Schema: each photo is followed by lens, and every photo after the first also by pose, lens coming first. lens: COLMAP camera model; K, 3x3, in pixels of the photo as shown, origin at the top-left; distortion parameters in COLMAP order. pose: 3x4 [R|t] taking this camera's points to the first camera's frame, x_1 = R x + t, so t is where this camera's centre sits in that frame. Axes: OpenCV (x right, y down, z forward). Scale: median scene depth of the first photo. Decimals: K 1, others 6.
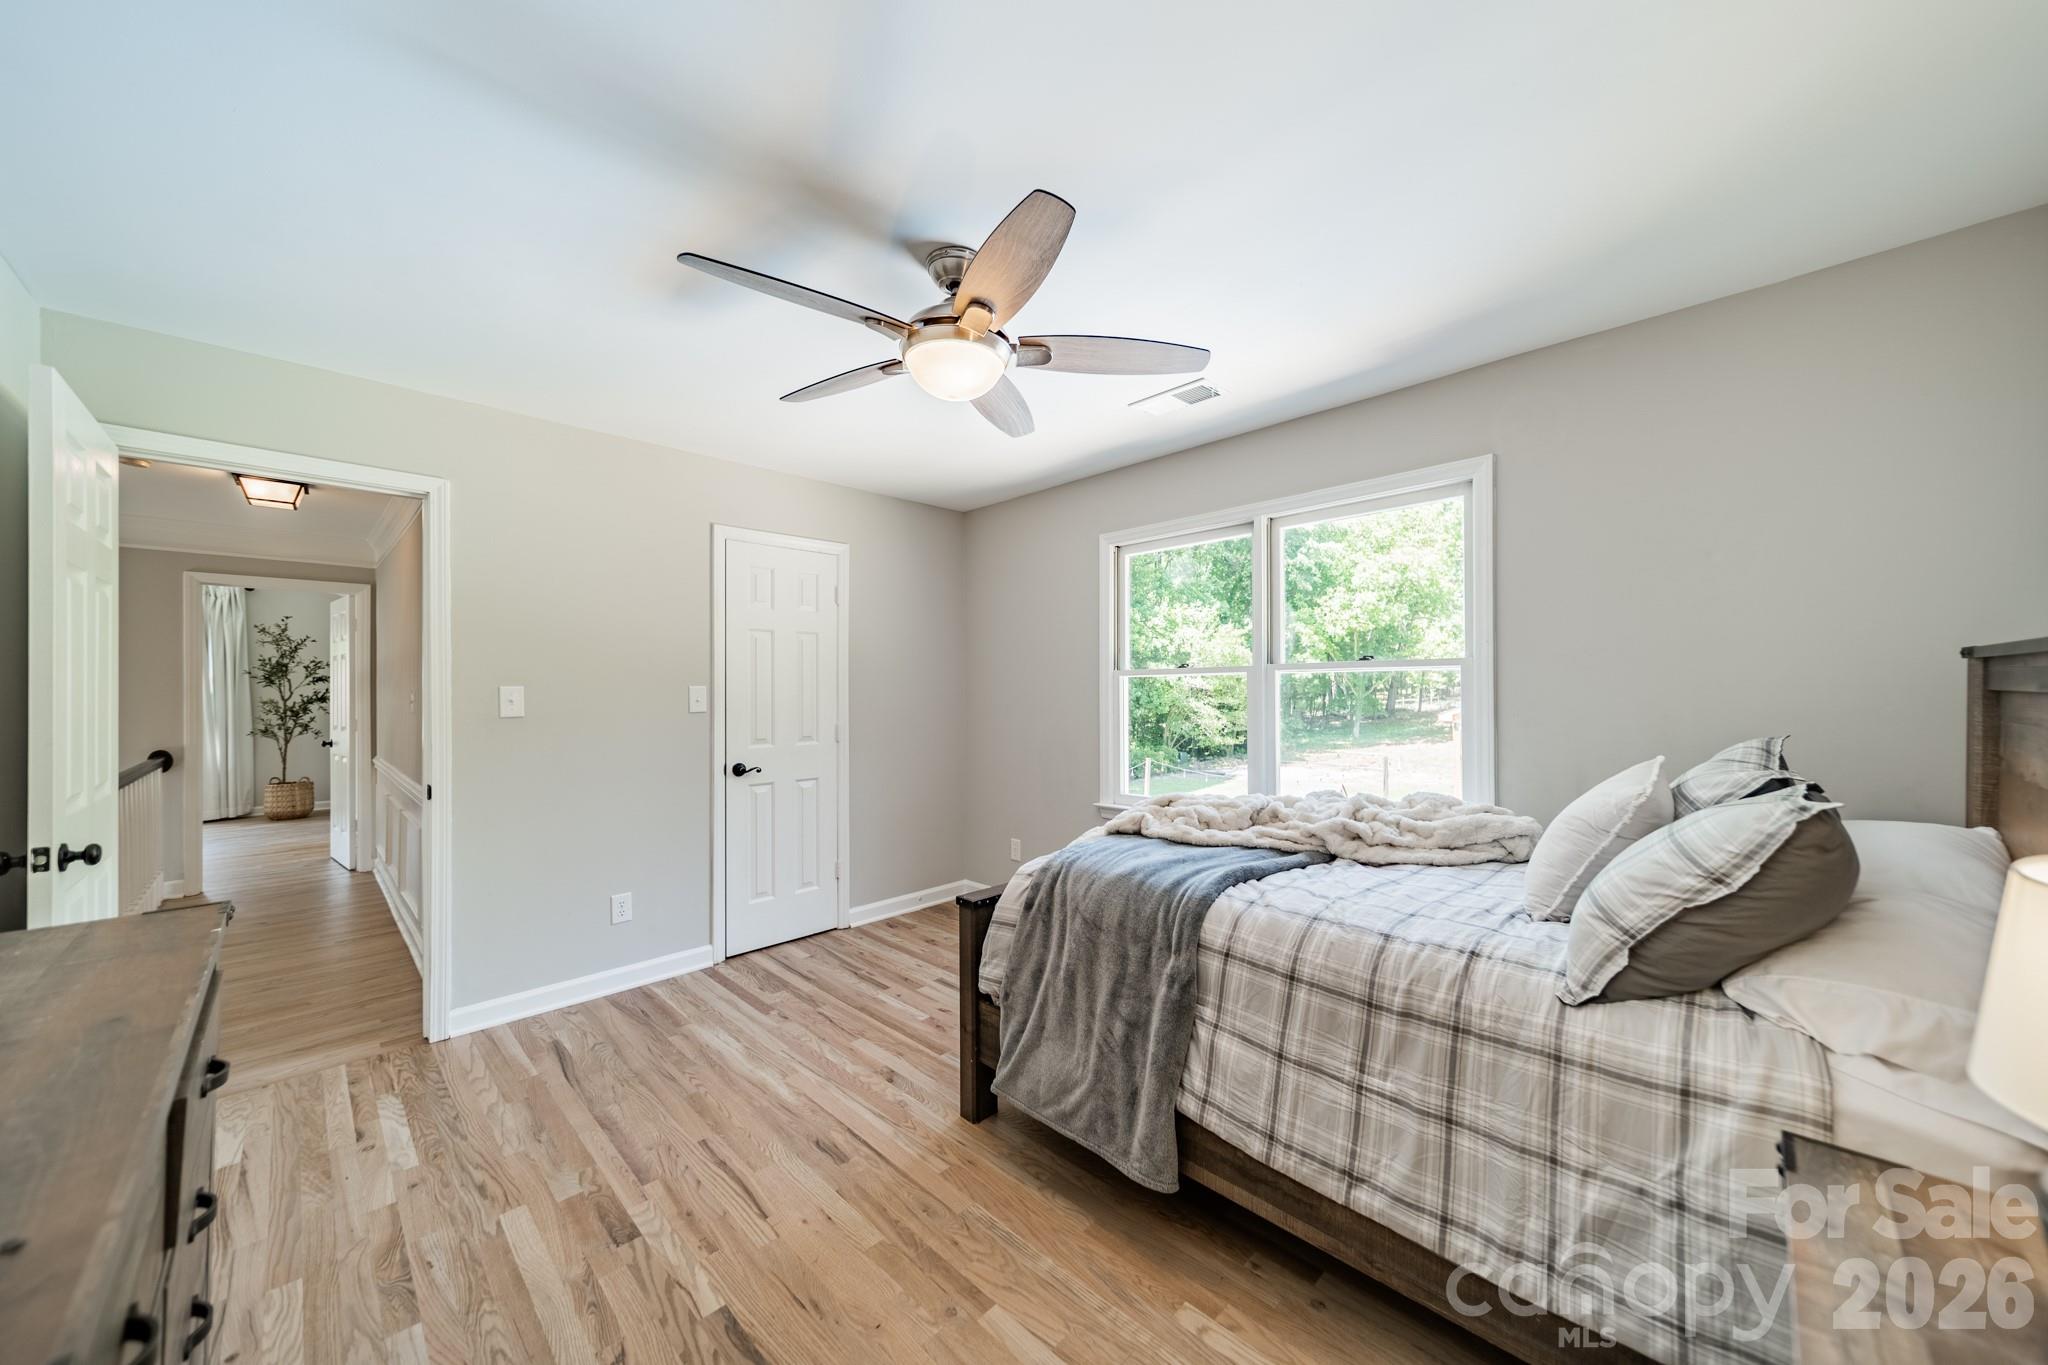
lens RADIAL K [[723.5, 0, 1027.5], [0, 723.5, 684.7], [0, 0, 1]] dist [0.007655, 0.000202]
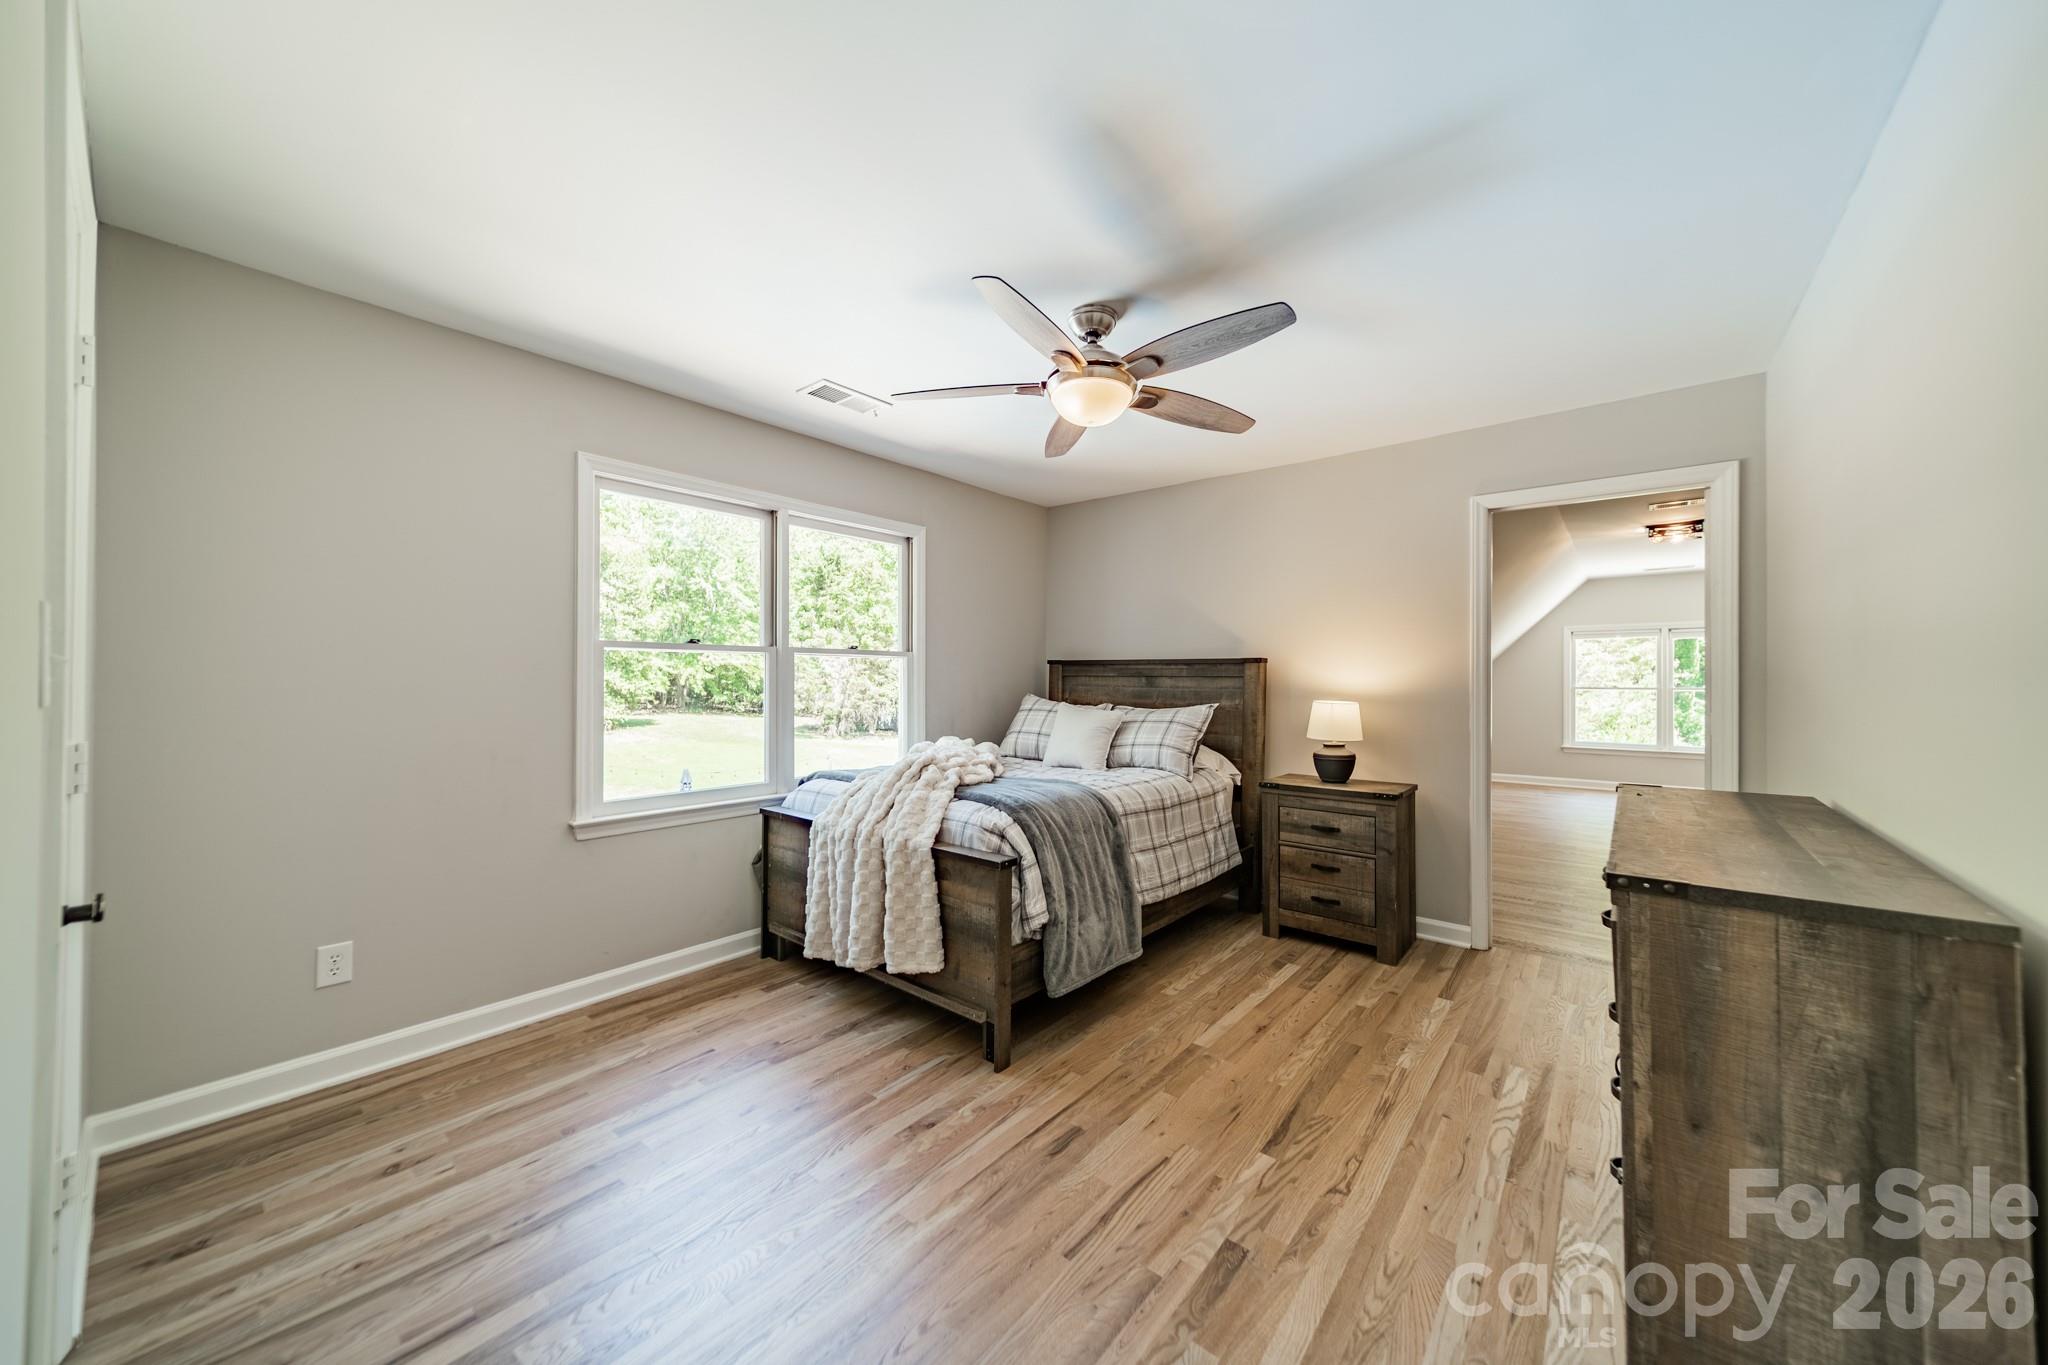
lens RADIAL K [[723.5, 0, 1027.5], [0, 723.5, 684.7], [0, 0, 1]] dist [0.007655, 0.000202]
pose [[-0.091871, 0.003281, 0.995765, -1.448067], [-0.010884, 0.999932, -0.004299, 0.056680], [-0.995711, -0.011233, -0.091829, 1.360939]]
